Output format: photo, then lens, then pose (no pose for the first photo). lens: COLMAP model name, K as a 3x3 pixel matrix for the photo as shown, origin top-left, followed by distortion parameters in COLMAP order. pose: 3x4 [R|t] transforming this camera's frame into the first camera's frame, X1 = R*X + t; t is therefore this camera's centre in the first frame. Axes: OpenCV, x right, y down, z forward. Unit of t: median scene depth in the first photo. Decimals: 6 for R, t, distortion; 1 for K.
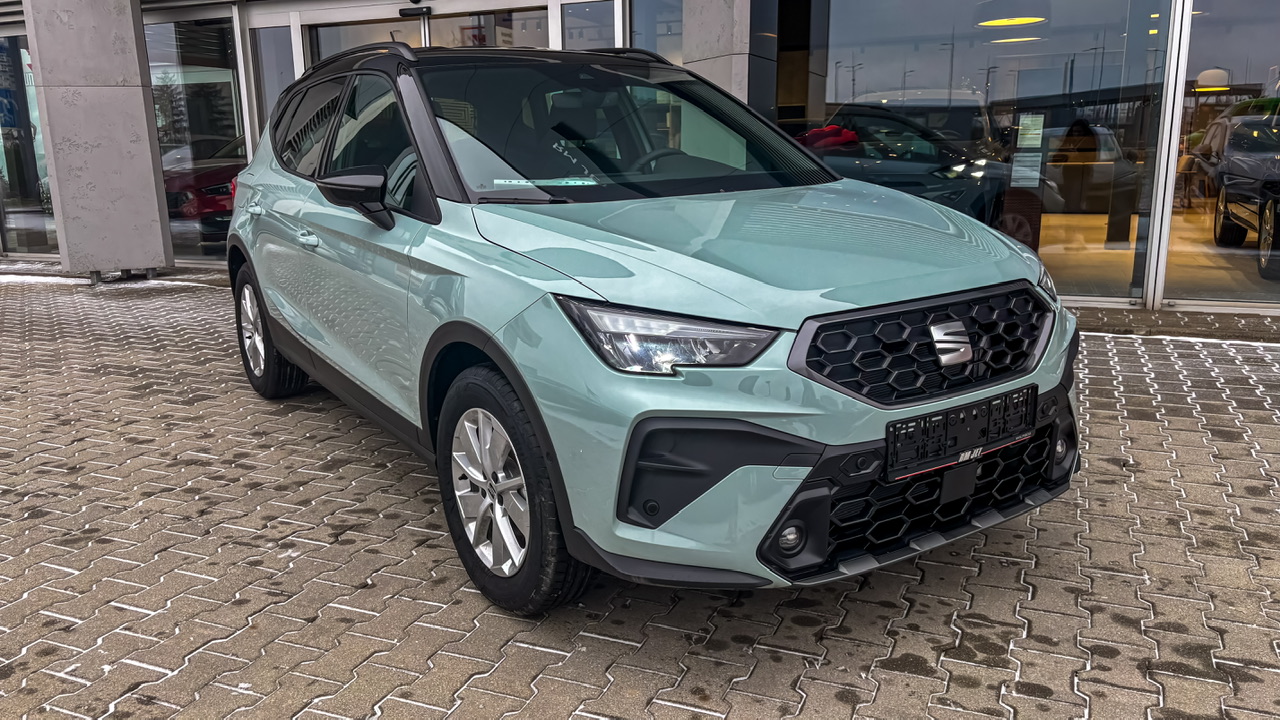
lens RADIAL K [[956.2, 0, 629.4], [0, 956.2, 357.7], [0, 0, 1]] dist [0.063227, -0.083201]
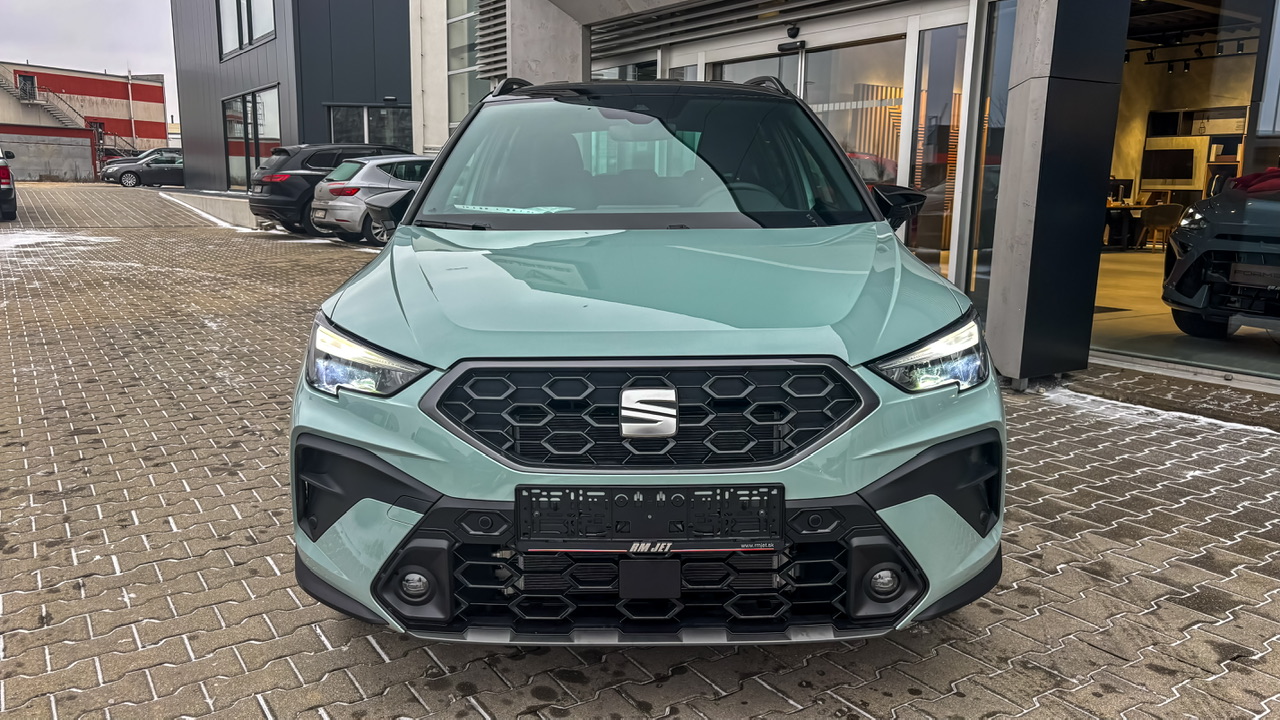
lens RADIAL K [[956.2, 0, 629.4], [0, 956.2, 357.7], [0, 0, 1]] dist [0.063227, -0.083201]
pose [[0.832118, 0.126978, -0.539868, 0.772690], [-0.144466, 0.989459, 0.010051, -0.069692], [0.535453, 0.069629, 0.841690, 0.272560]]
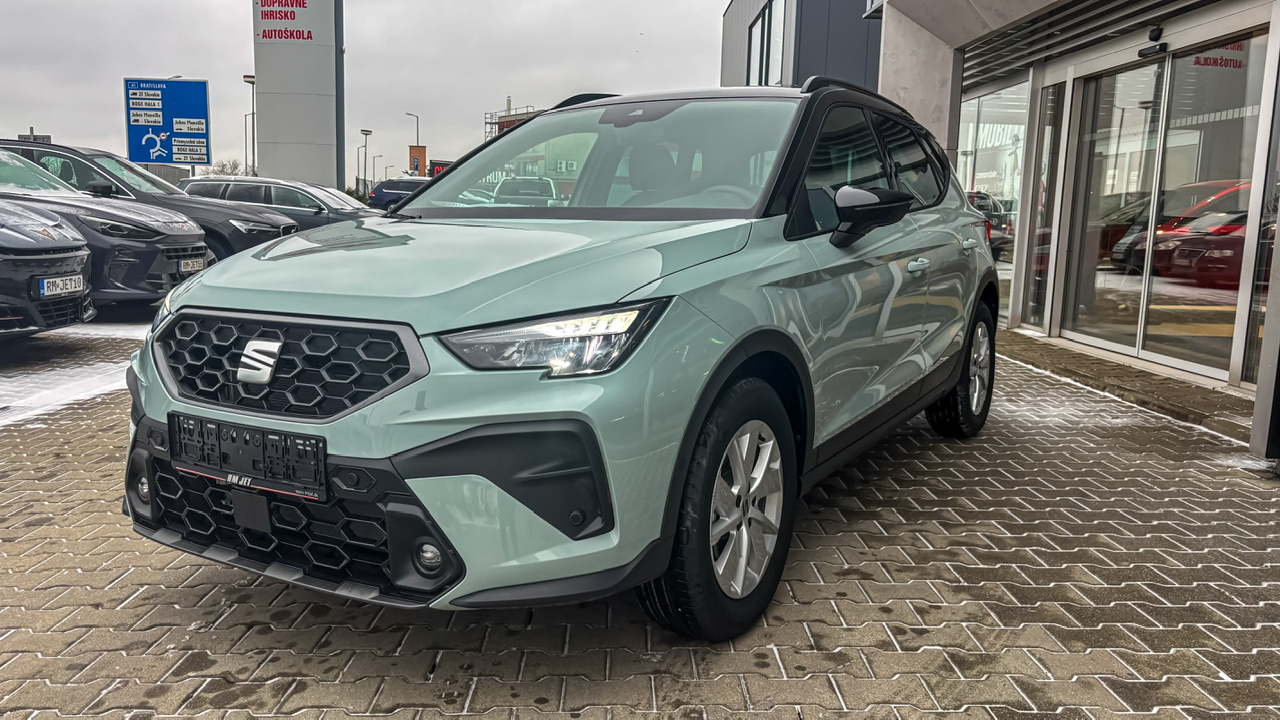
lens RADIAL K [[962.2, 0, 634.8], [0, 962.2, 354.8], [0, 0, 1]] dist [0.008898, 0.004067]
pose [[0.423241, 0.156413, -0.892414, 1.343851], [-0.224915, 0.972291, 0.063743, -0.166040], [0.877656, 0.173739, 0.446693, 0.900065]]
